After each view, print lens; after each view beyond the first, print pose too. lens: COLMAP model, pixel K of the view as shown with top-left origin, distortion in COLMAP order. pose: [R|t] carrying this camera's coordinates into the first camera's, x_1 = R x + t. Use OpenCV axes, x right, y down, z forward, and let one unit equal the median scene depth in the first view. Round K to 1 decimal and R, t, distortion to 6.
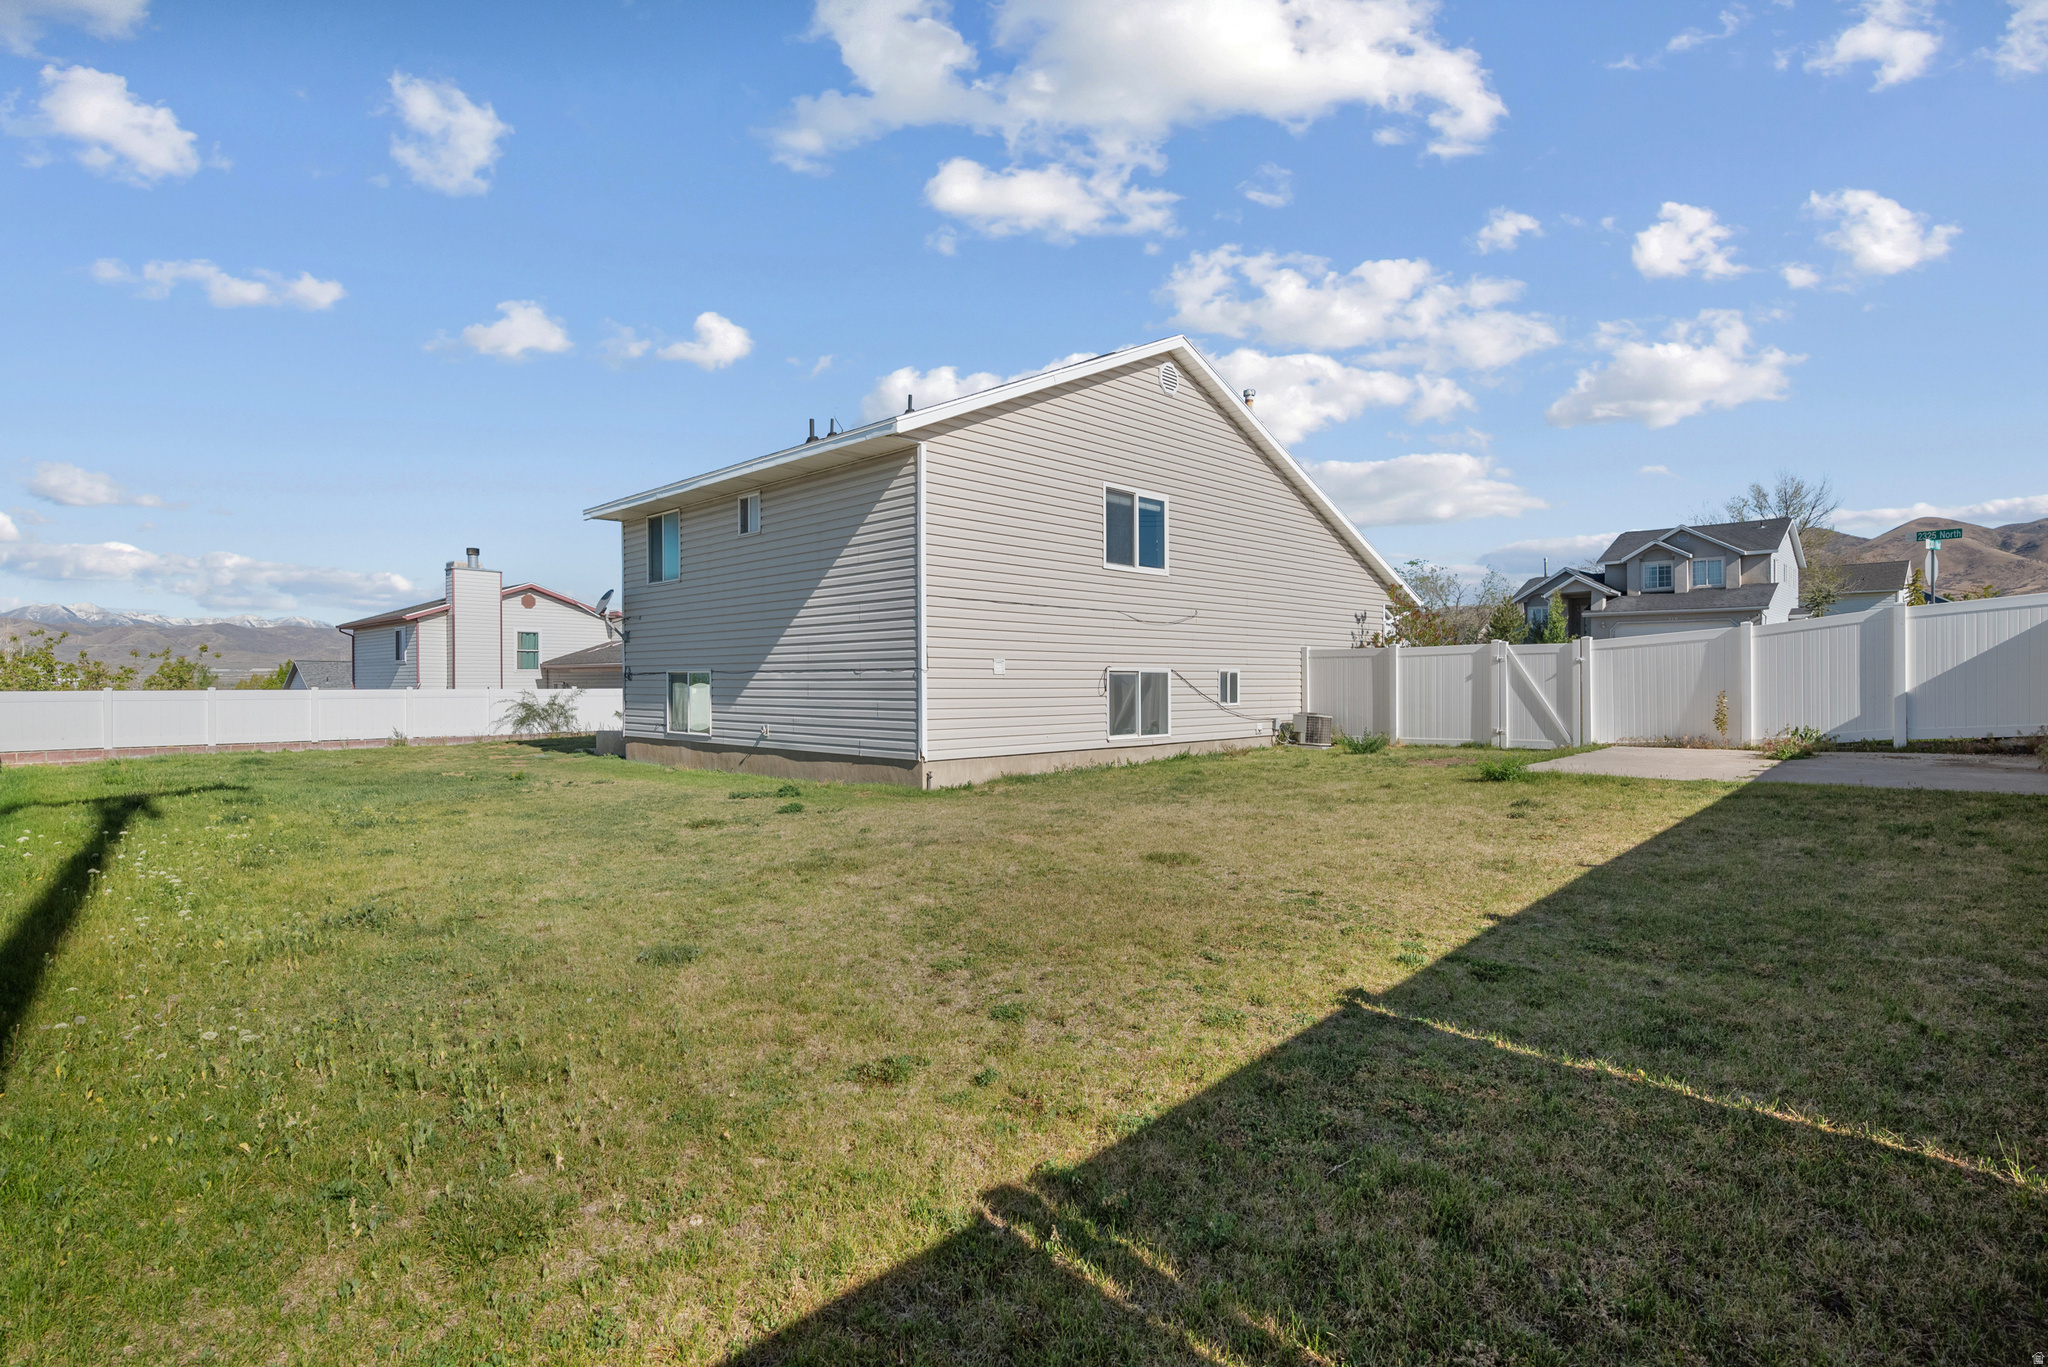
lens RADIAL K [[1028.5, 0, 1032.5], [0, 1028.5, 687.4], [0, 0, 1]] dist [0.001243, 0.000231]
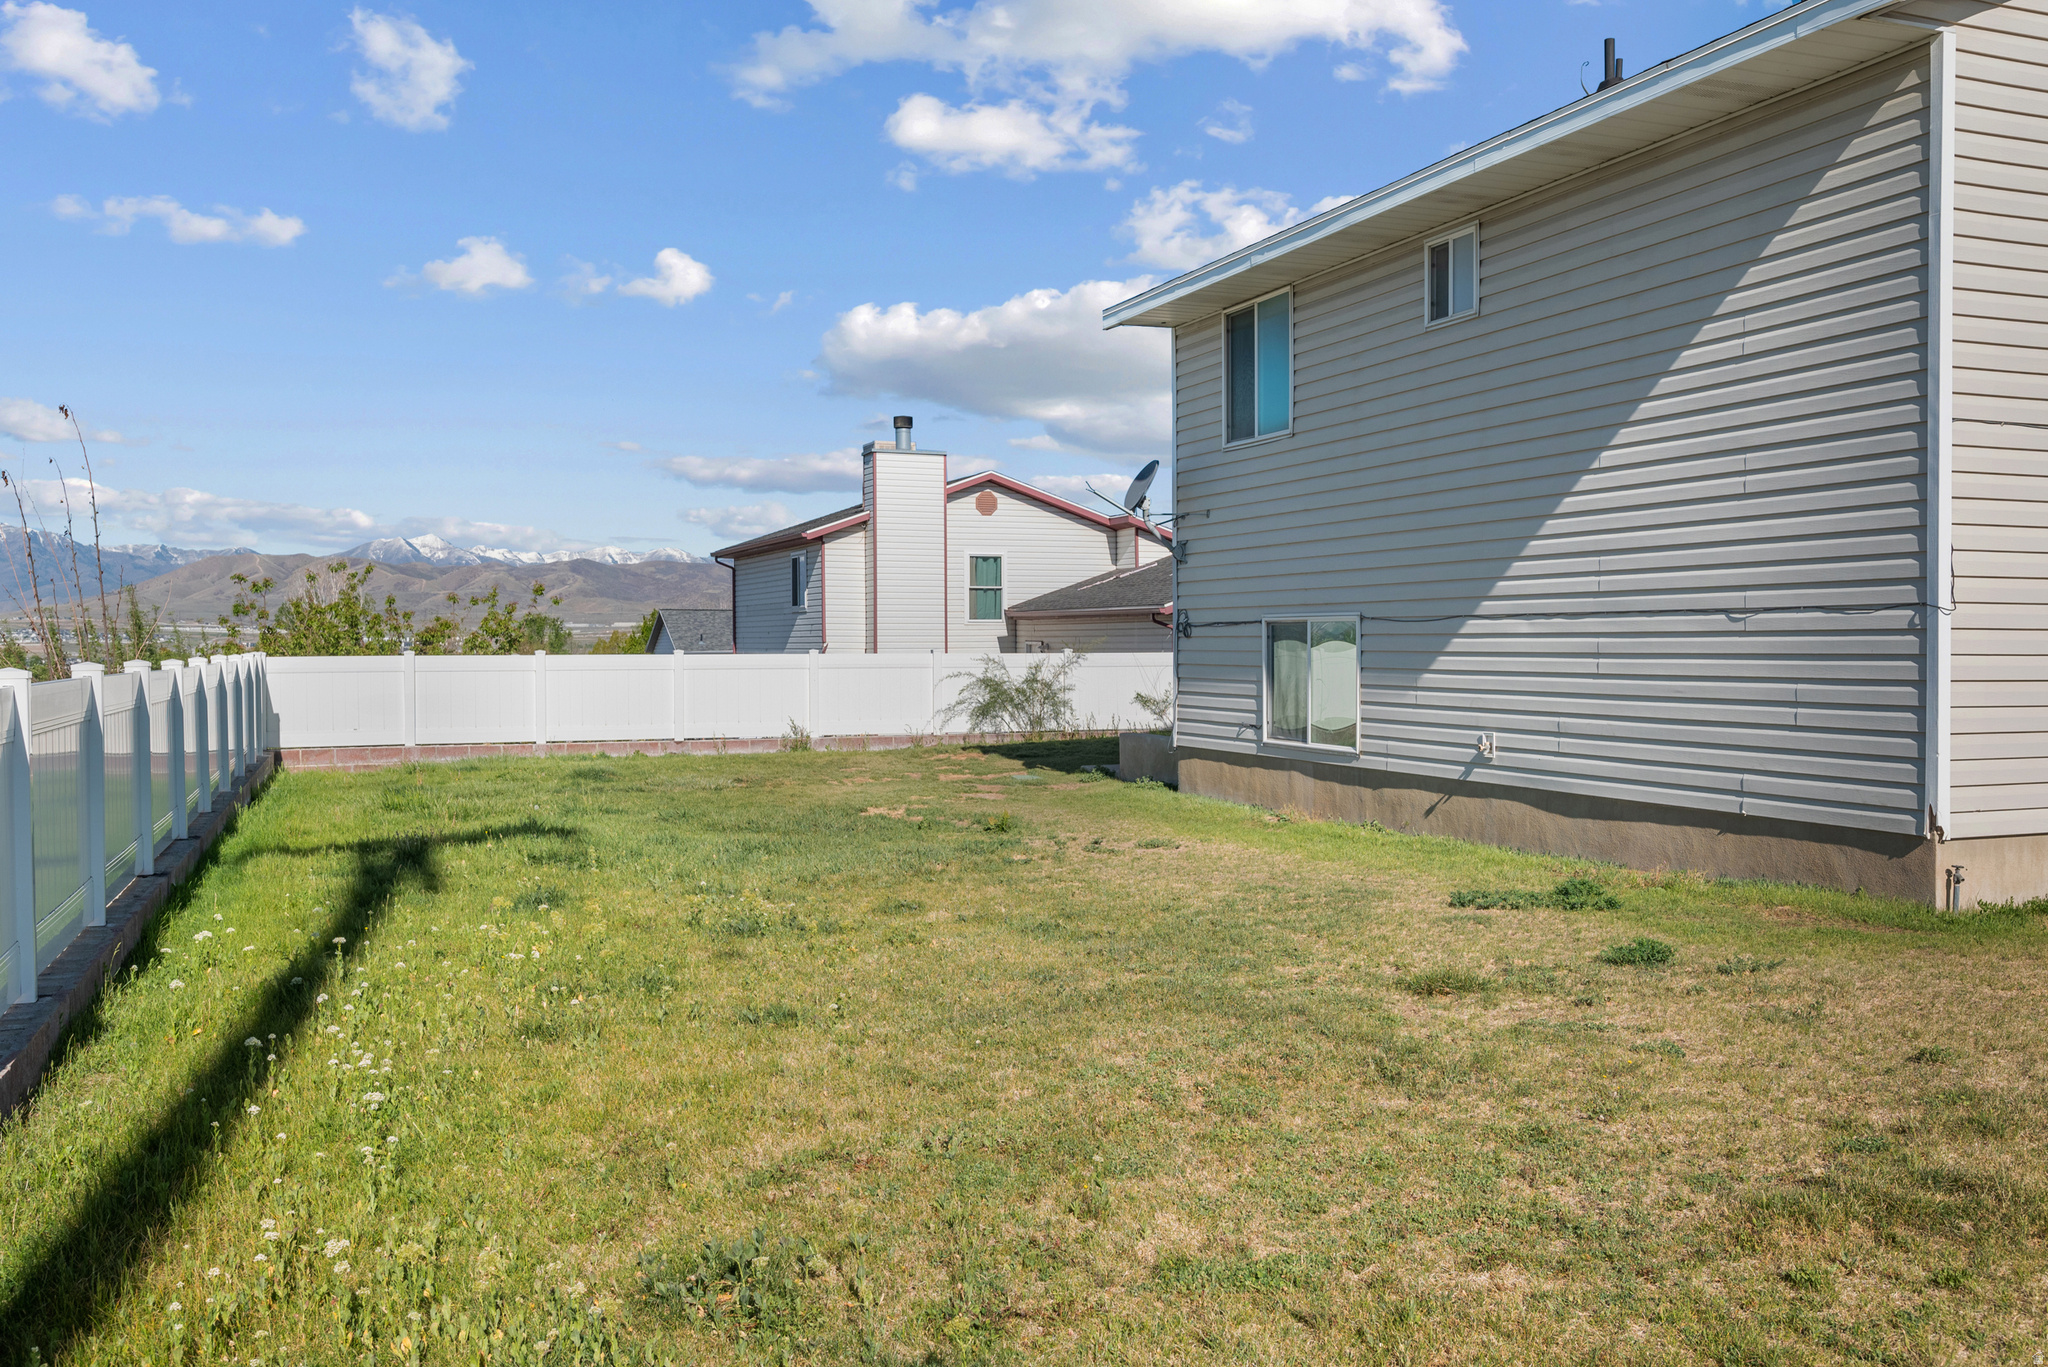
lens RADIAL K [[1774.4, 0, 1028.2], [0, 1774.4, 693.4], [0, 0, 1]] dist [-0.002882, 0.000759]
pose [[0.912729, 0.010313, -0.408435, -0.114264], [-0.000315, 0.999699, 0.024537, -0.000721], [0.408565, -0.022267, 0.912458, 0.179993]]
